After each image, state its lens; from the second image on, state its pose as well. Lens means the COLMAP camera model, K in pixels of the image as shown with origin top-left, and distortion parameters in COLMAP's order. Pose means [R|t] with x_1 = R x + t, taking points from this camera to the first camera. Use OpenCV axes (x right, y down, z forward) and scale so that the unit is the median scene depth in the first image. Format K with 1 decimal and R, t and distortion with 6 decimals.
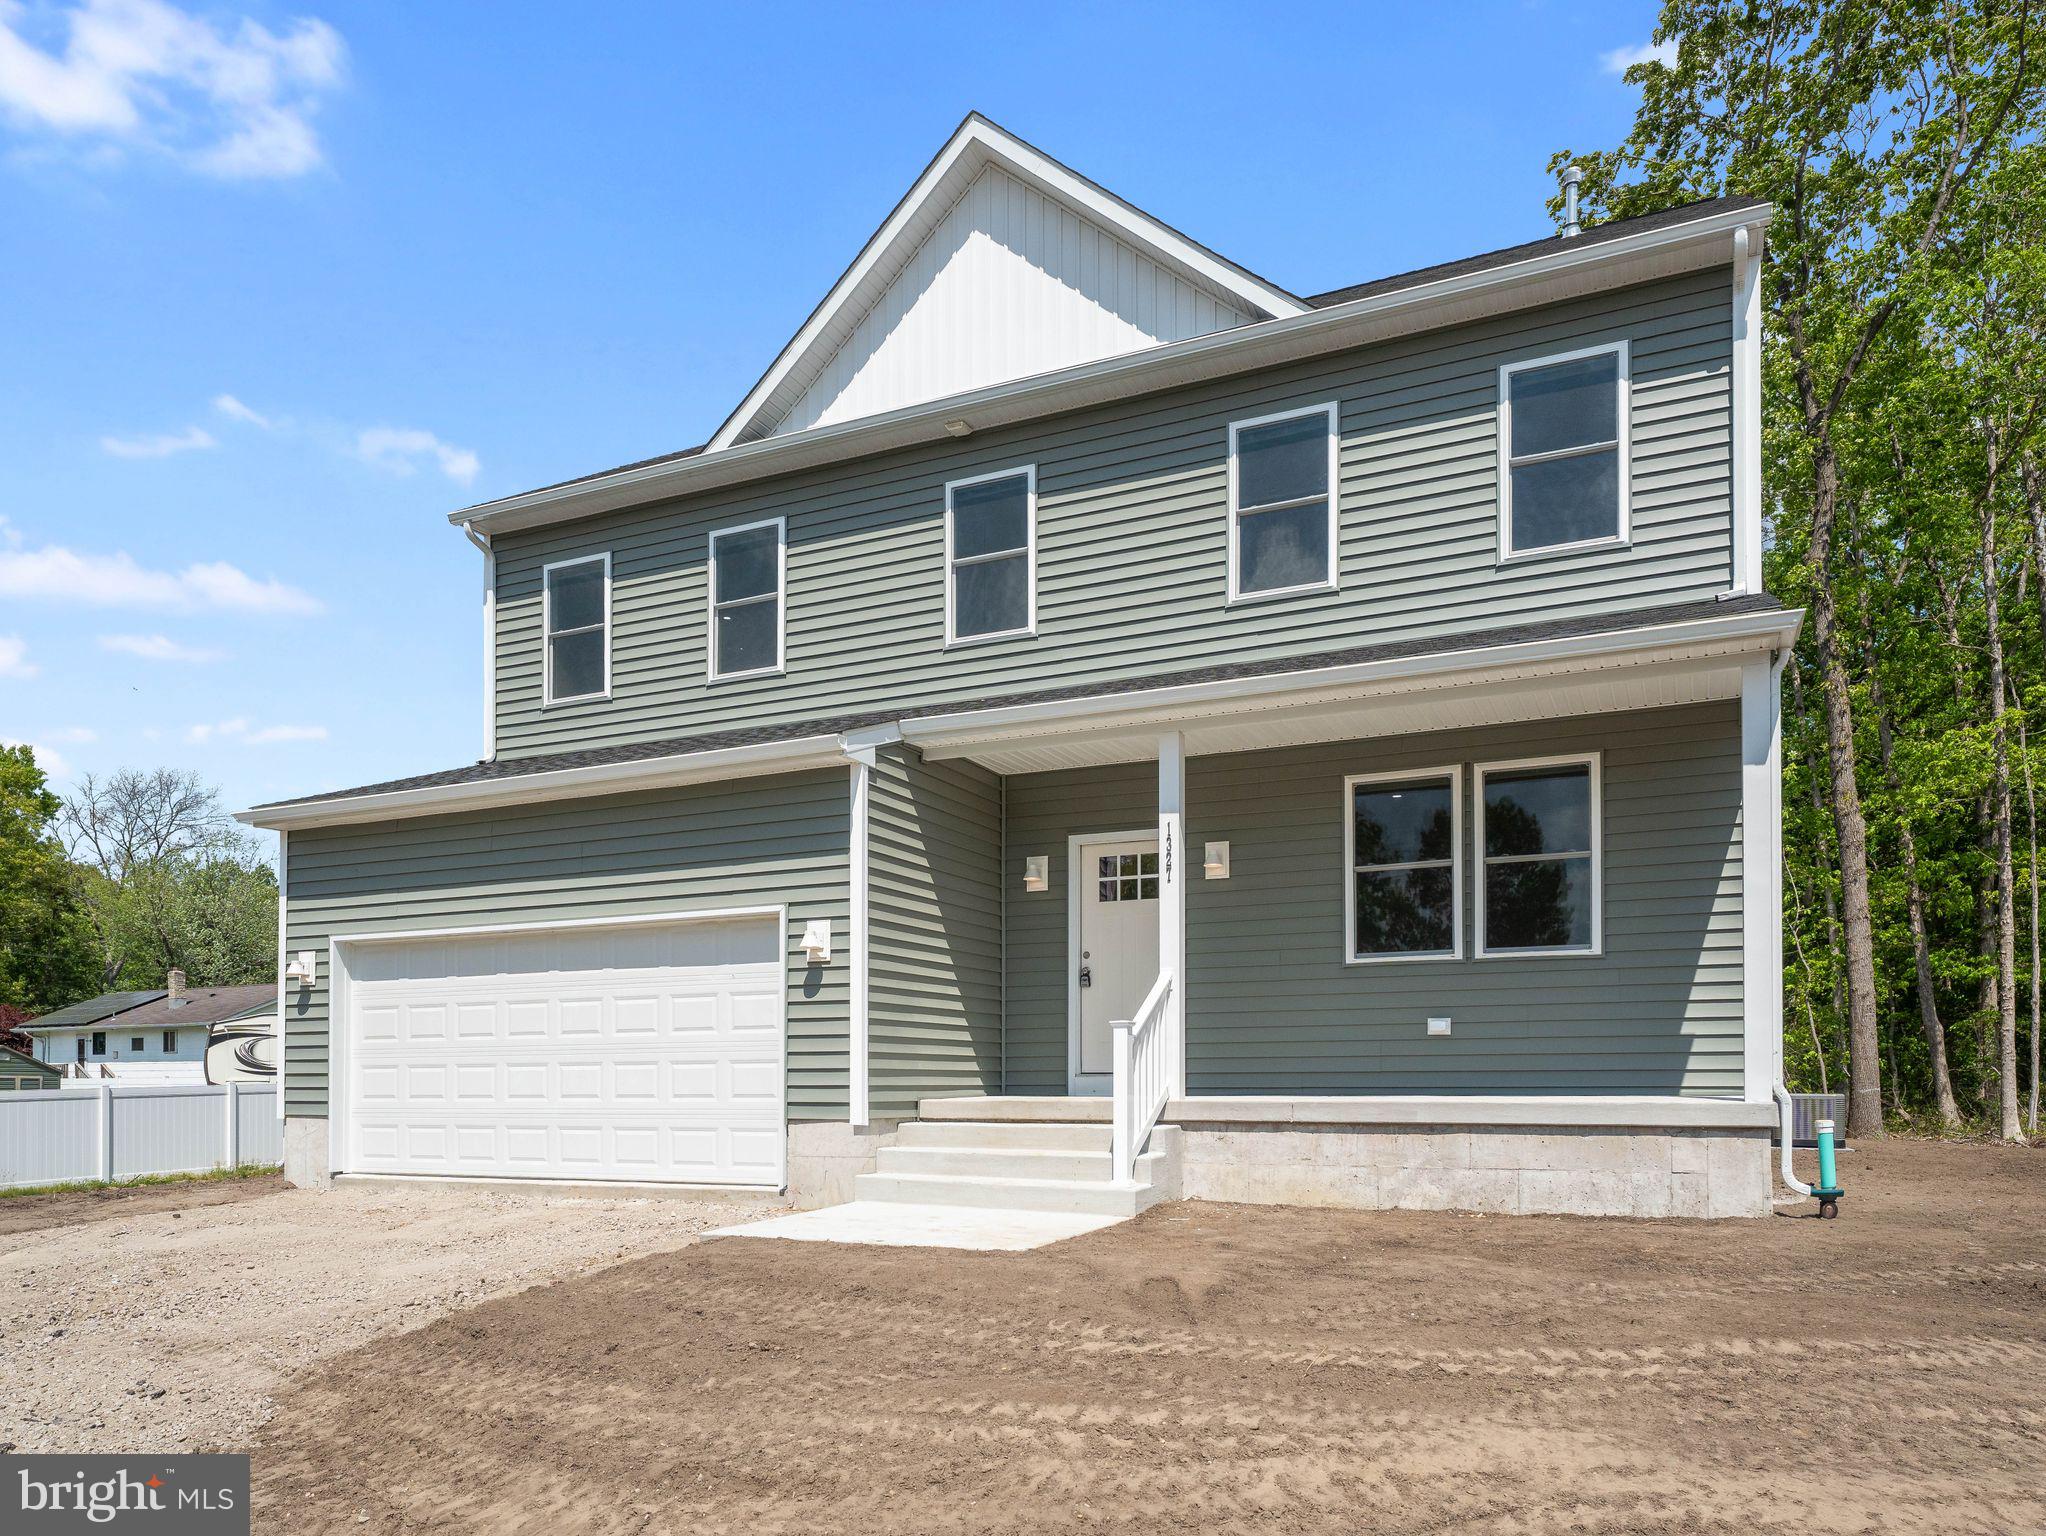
lens RADIAL K [[1407.1, 0, 931.3], [0, 1407.1, 737.7], [0, 0, 1]] dist [0.001914, 0.003591]
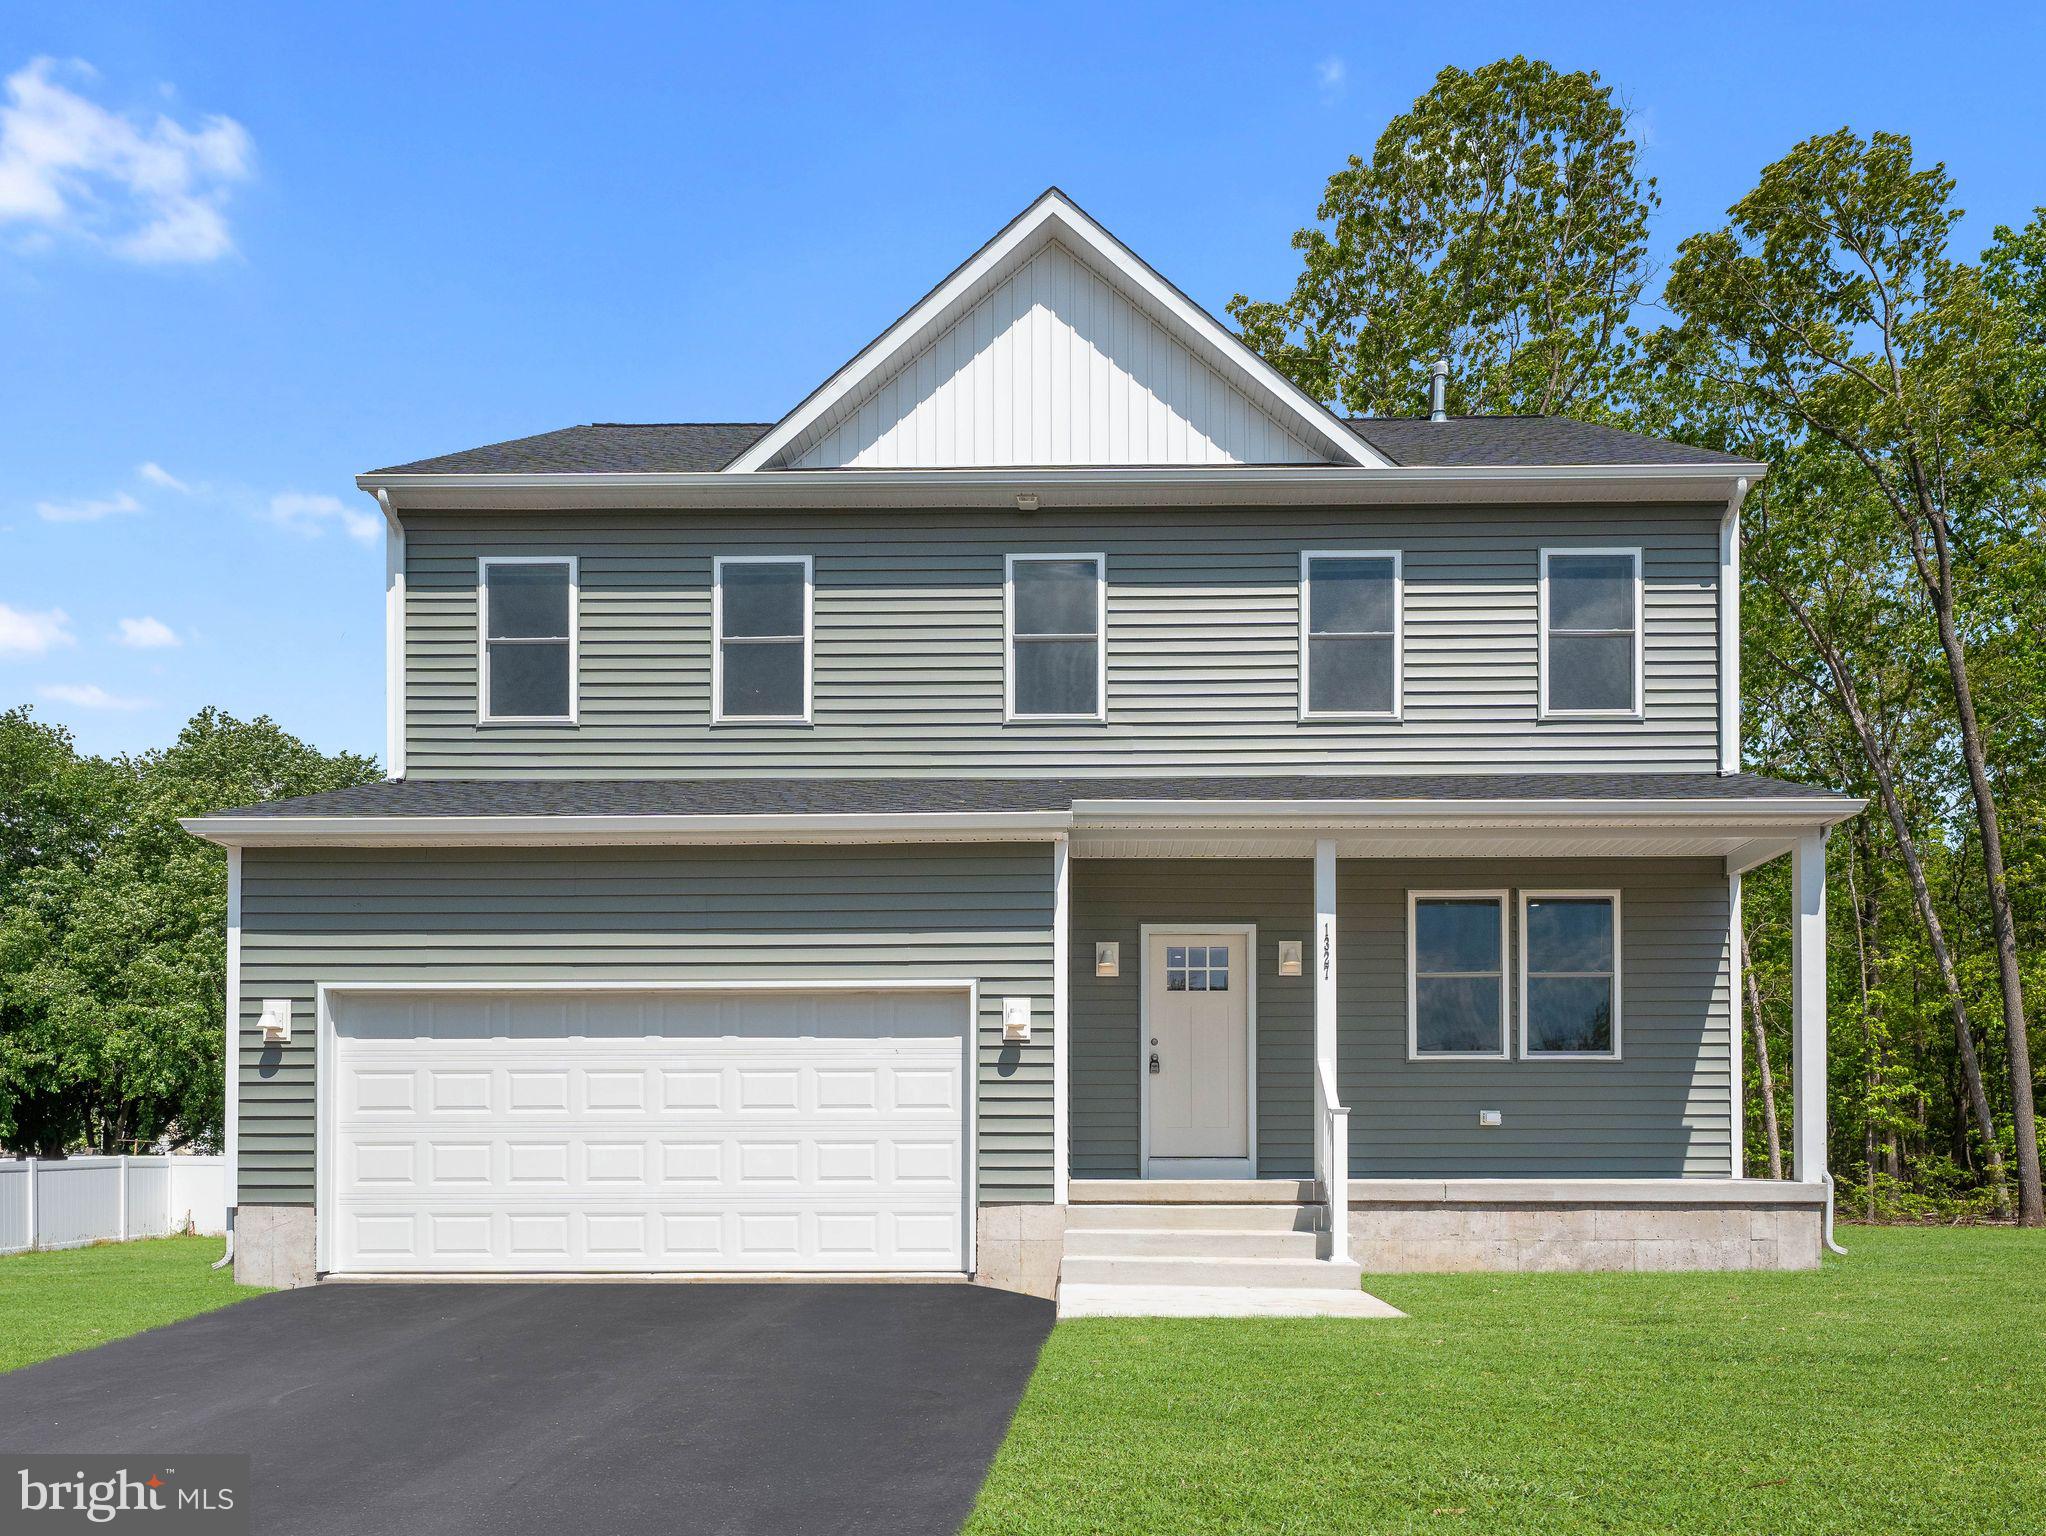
lens RADIAL K [[1531.8, 0, 1023.0], [0, 1531.8, 768.0], [0, 0, 1]] dist [0.001865, 0.001476]
pose [[0.906721, 0.111547, 0.406712, -0.502491], [-0.103092, 0.993754, -0.042719, 0.015211], [-0.408937, -0.003194, 0.912557, 0.024398]]
